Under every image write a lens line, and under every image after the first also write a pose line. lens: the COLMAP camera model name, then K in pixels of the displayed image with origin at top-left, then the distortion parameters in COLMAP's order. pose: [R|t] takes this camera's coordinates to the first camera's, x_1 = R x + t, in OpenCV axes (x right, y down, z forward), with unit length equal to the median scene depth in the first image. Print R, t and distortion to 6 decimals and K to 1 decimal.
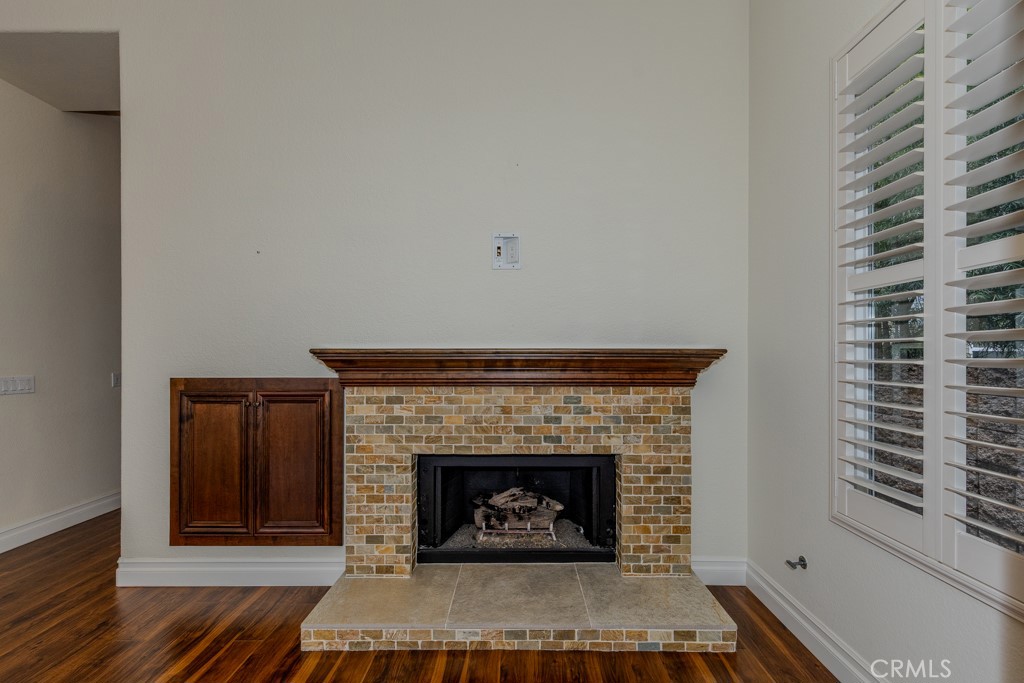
lens RADIAL K [[433.7, 0, 513.9], [0, 433.7, 359.4], [0, 0, 1]] dist [0.008945, -0.000481]
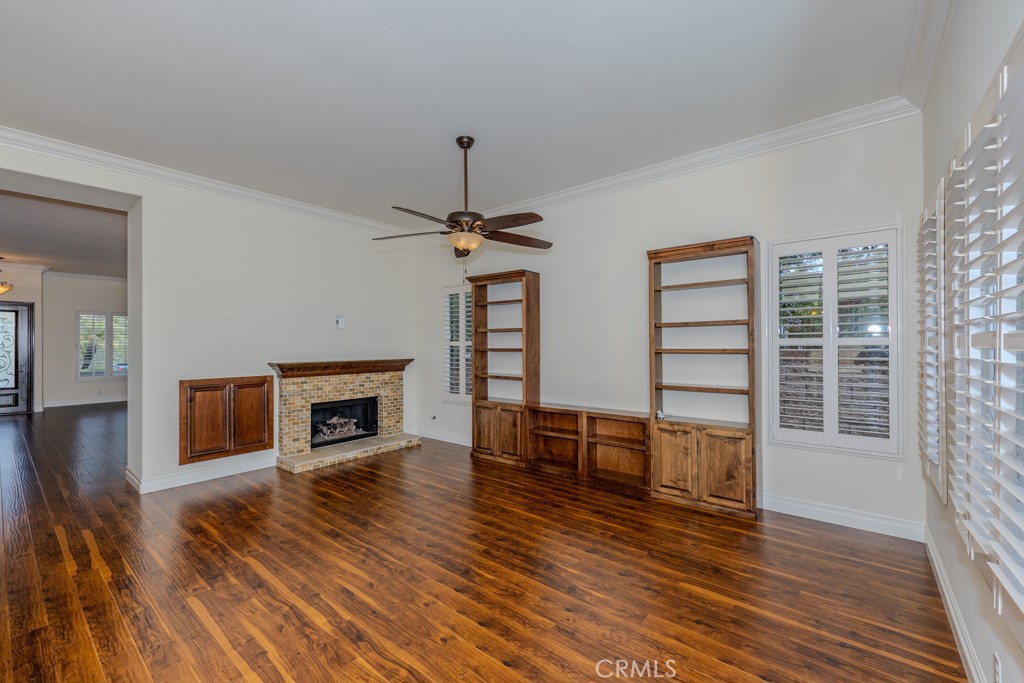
lens RADIAL K [[433.7, 0, 516.7], [0, 433.7, 343.4], [0, 0, 1]] dist [0.008945, -0.000481]
pose [[0.622169, -0.002560, 0.782879, -1.466313], [-0.001202, 0.999990, 0.004226, -0.142311], [-0.782882, -0.003571, 0.622160, -1.501252]]
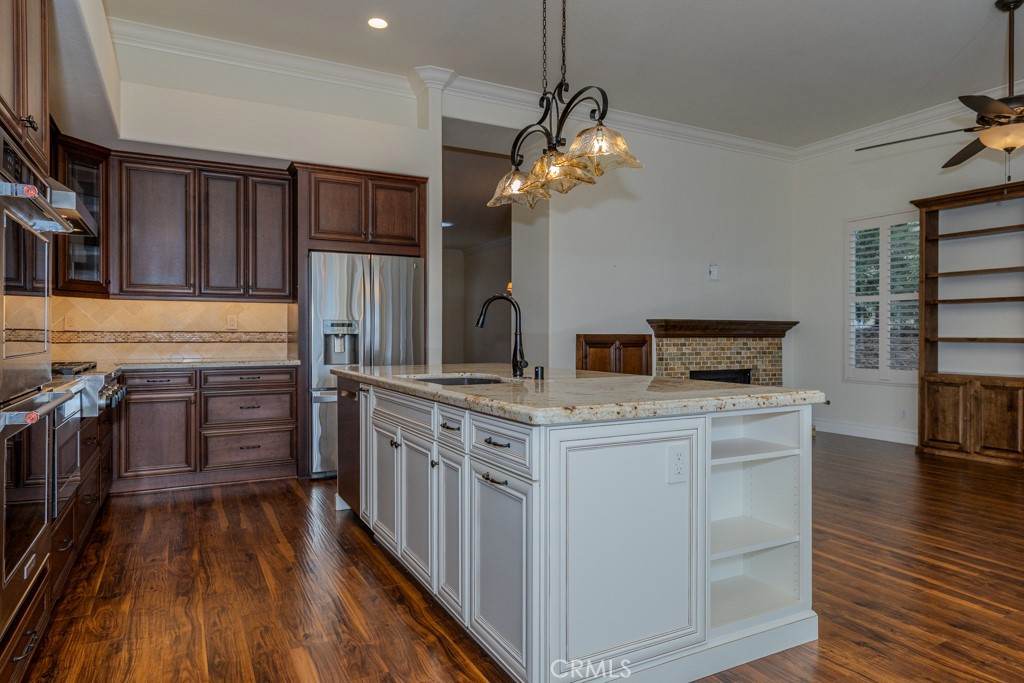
lens RADIAL K [[629.8, 0, 505.4], [0, 629.8, 336.0], [0, 0, 1]] dist [0.005855, 0.000225]
pose [[0.883629, -0.000836, 0.468186, -2.400498], [-0.004222, 0.999944, 0.009755, 0.028433], [-0.468168, -0.010596, 0.883576, -1.223266]]
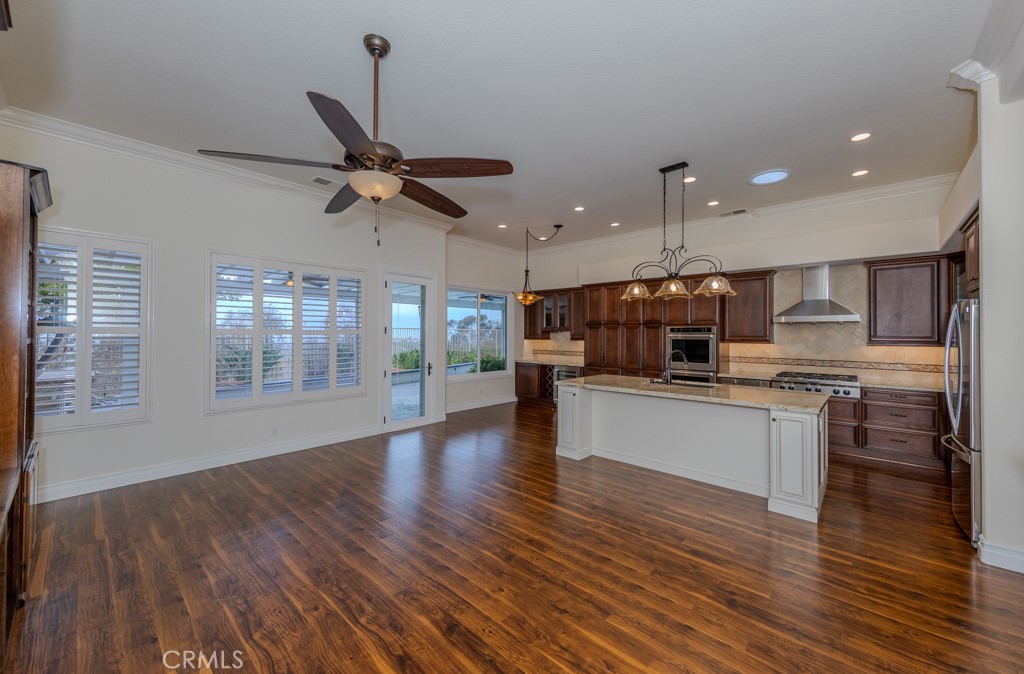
lens RADIAL K [[397.8, 0, 512.6], [0, 397.8, 332.4], [0, 0, 1]] dist [0.001642, -0.000038]
pose [[-0.672465, -0.007345, -0.740092, 0.296263], [0.000036, 0.999950, -0.009957, -0.118105], [0.740129, -0.006722, -0.672432, 0.728237]]
